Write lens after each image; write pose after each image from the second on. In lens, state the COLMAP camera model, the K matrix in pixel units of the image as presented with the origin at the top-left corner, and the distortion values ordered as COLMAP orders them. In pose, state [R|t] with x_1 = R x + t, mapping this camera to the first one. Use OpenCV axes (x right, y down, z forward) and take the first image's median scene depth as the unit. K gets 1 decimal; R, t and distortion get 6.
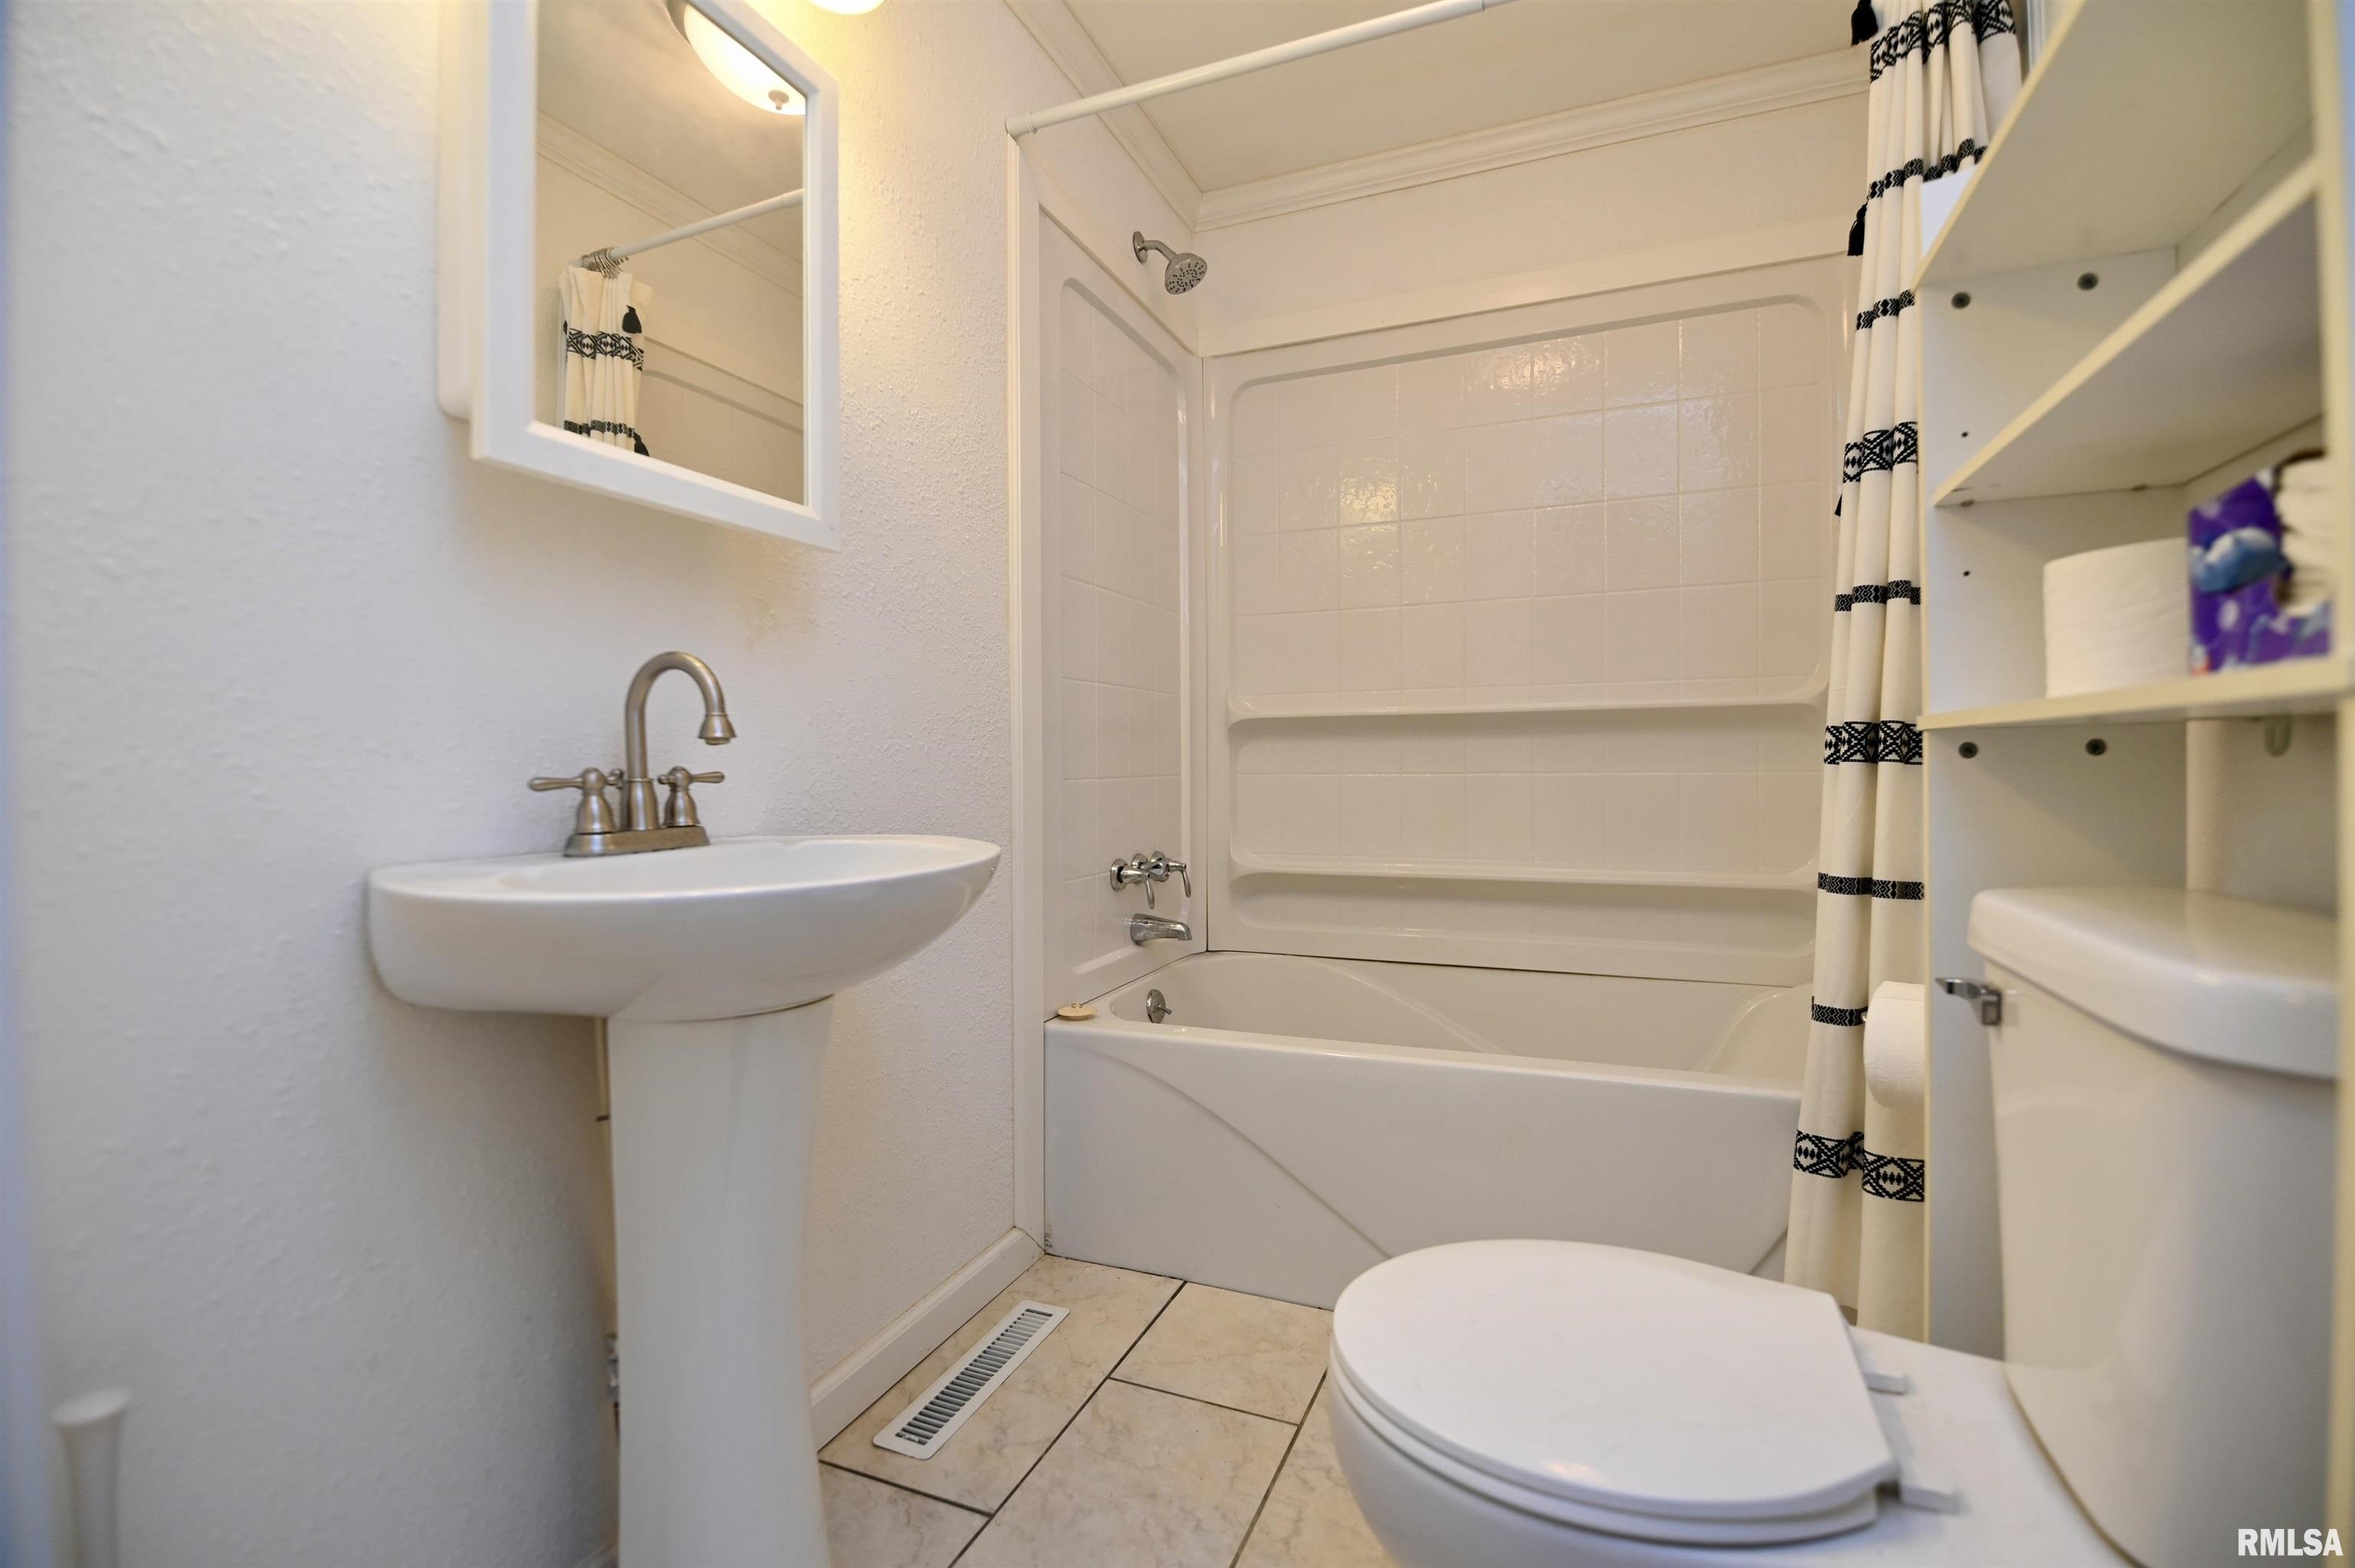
lens RADIAL K [[1021.4, 0, 1179.9], [0, 1021.4, 779.7], [0, 0, 1]] dist [-0.015325, -0.005609]
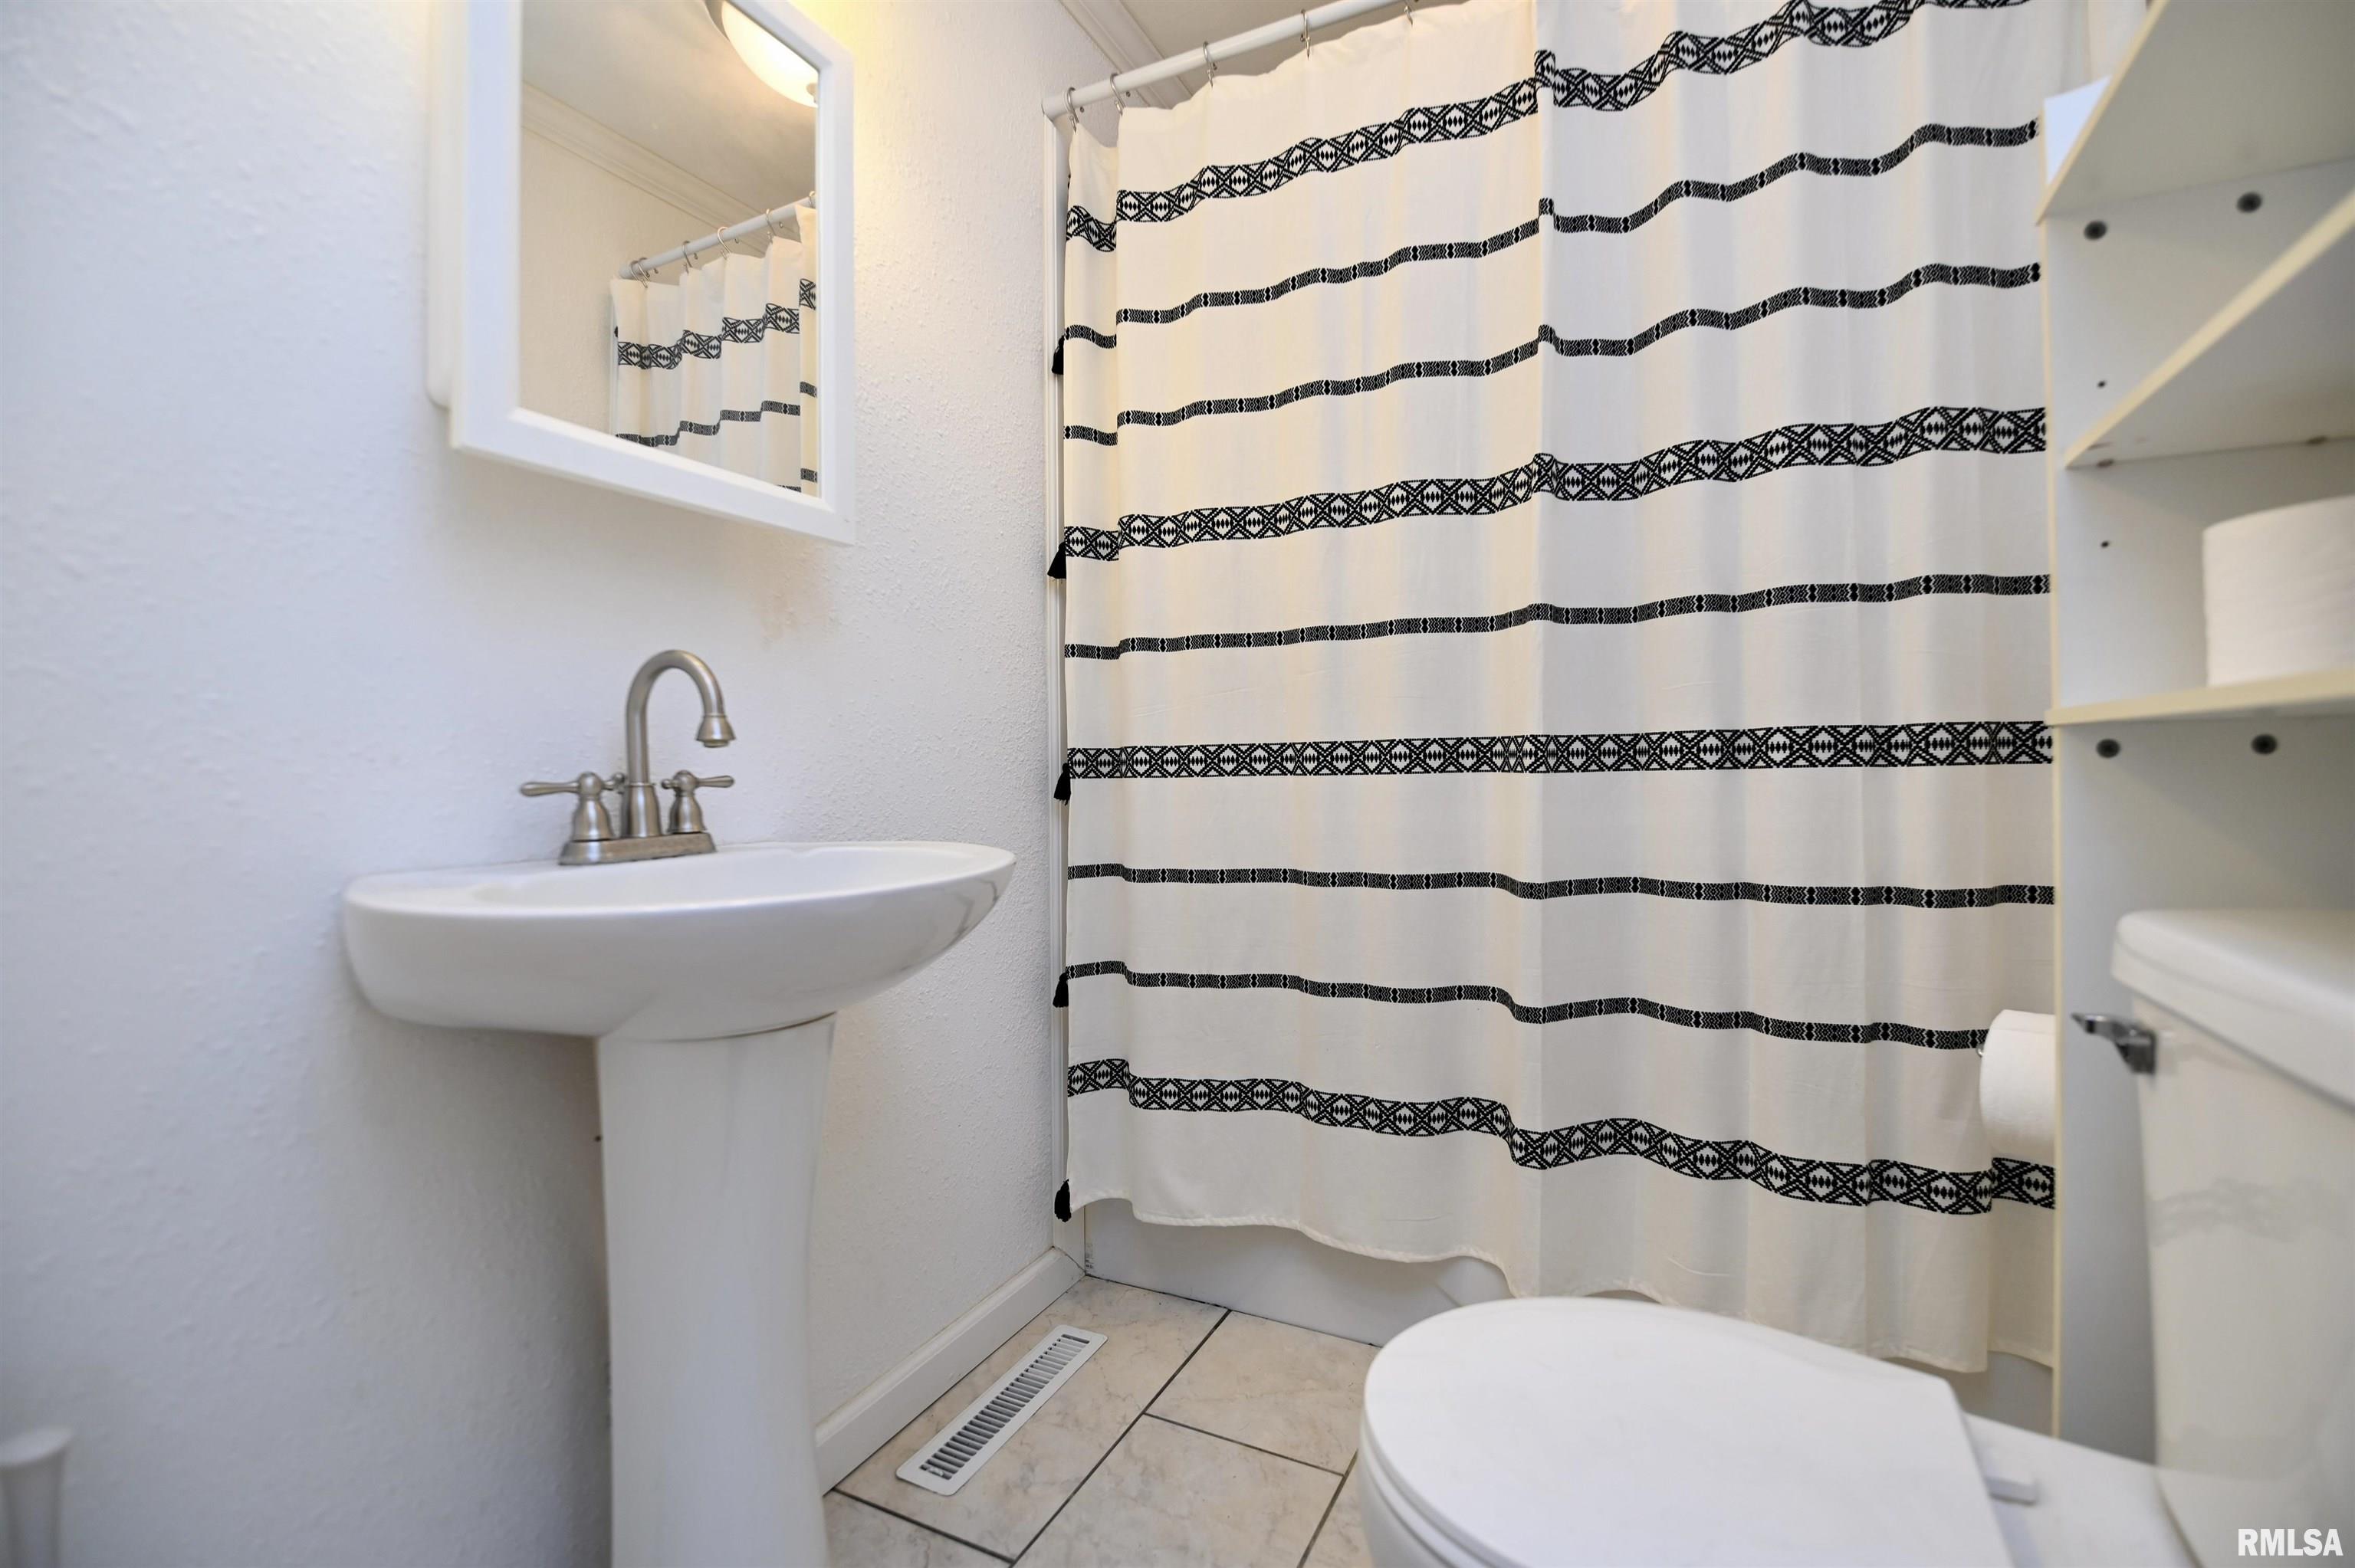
lens RADIAL K [[1021.4, 0, 1180.5], [0, 1021.4, 779.9], [0, 0, 1]] dist [-0.015325, -0.005609]
pose [[0.997872, -0.001253, -0.065194, 0.045081], [0.001084, 0.999996, -0.002630, -0.001365], [0.065197, 0.002554, 0.997869, 0.091839]]
